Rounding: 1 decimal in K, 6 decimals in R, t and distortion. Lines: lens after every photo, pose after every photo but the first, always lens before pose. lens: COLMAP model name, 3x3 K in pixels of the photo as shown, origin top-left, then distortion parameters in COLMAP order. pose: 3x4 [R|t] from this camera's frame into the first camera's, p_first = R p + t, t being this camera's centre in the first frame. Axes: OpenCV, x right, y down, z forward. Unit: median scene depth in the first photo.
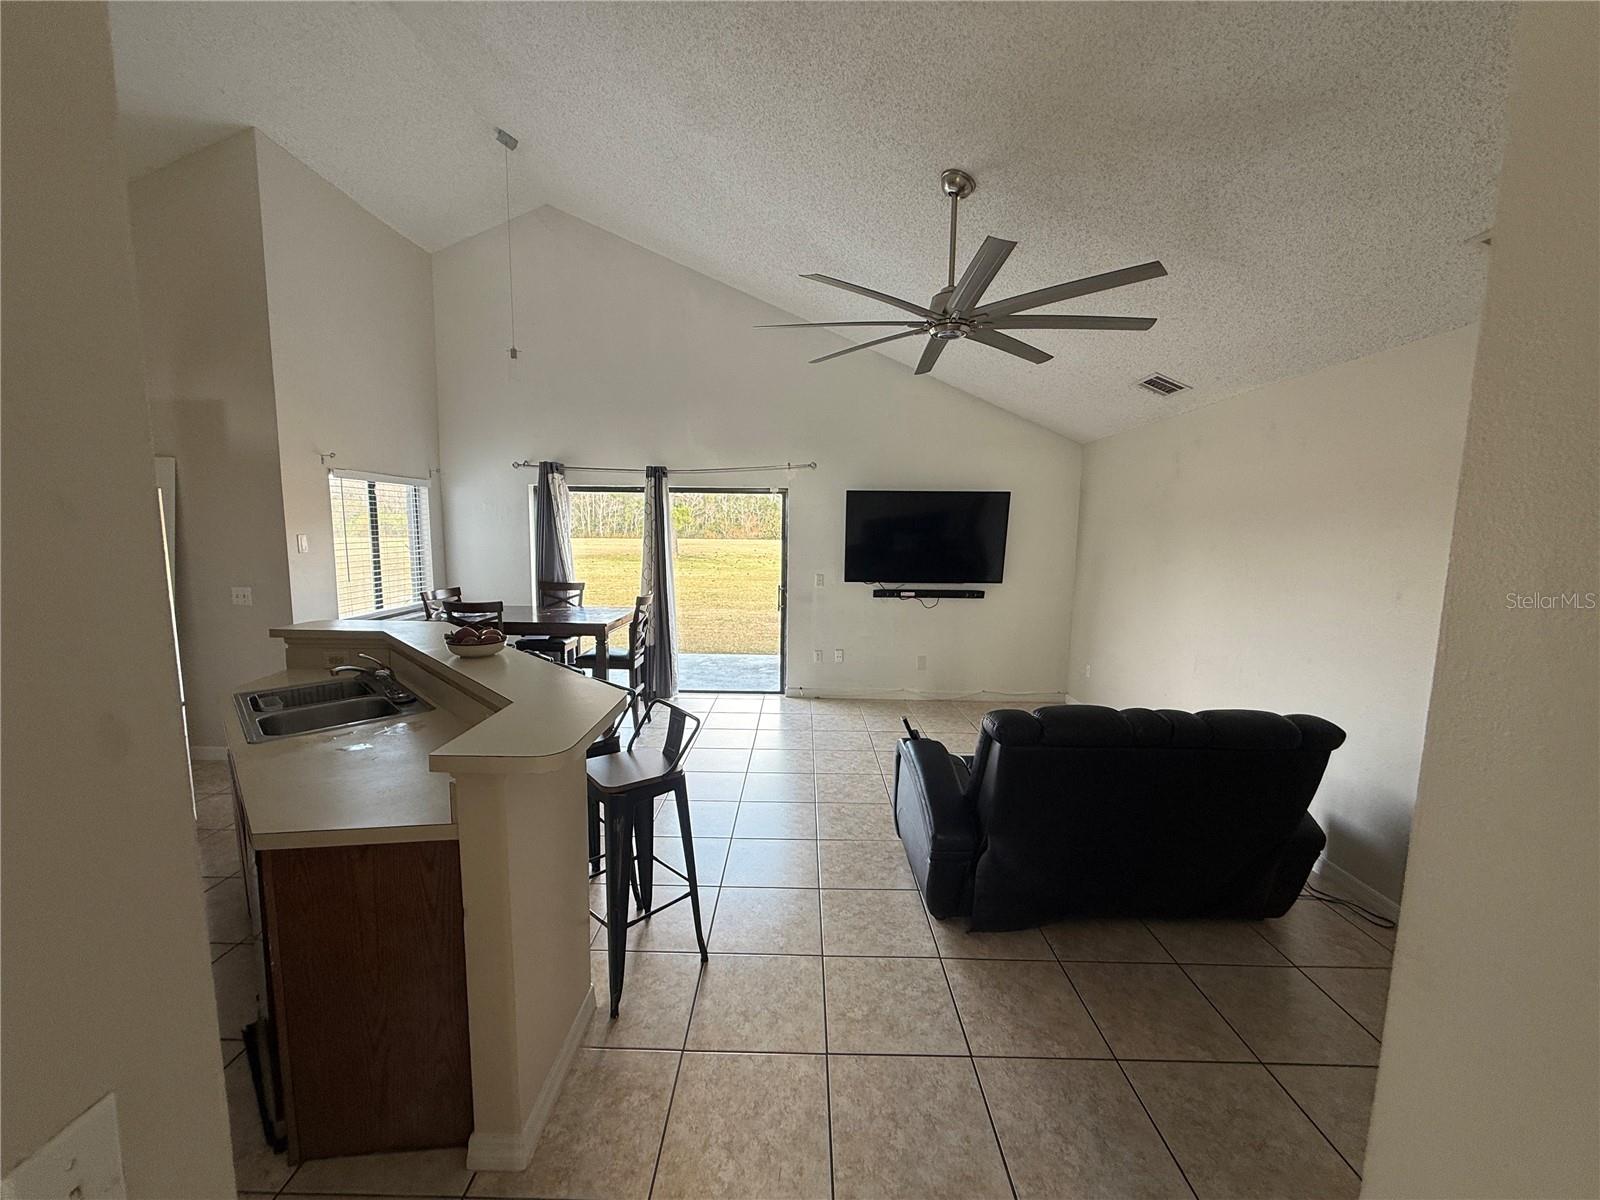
lens RADIAL K [[640.5, 0, 791.8], [0, 640.5, 594.4], [0, 0, 1]] dist [0.002461, -0.000761]
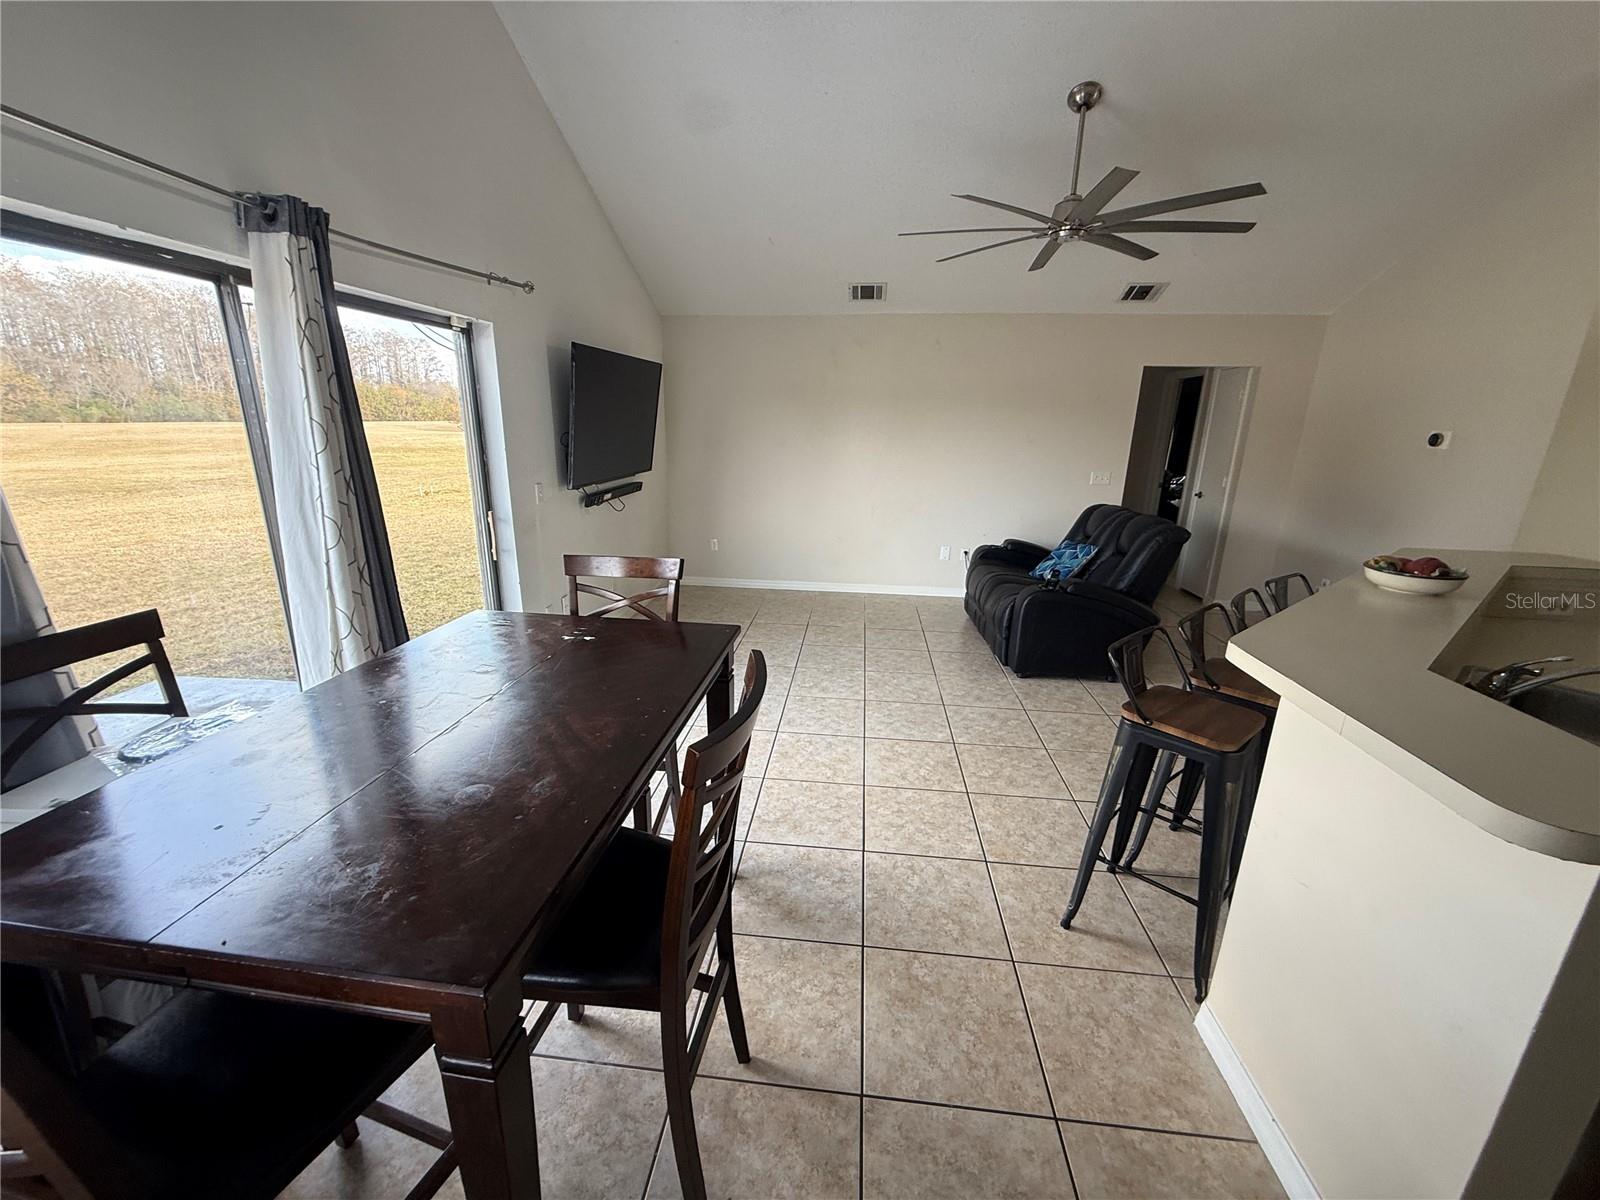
lens RADIAL K [[640.5, 0, 774.4], [0, 640.5, 599.3], [0, 0, 1]] dist [0.002461, -0.000761]
pose [[0.120821, -0.280847, 0.952117, -0.542973], [0.091018, 0.958238, 0.271102, -0.070451], [-0.988493, 0.053905, 0.141338, 0.706958]]
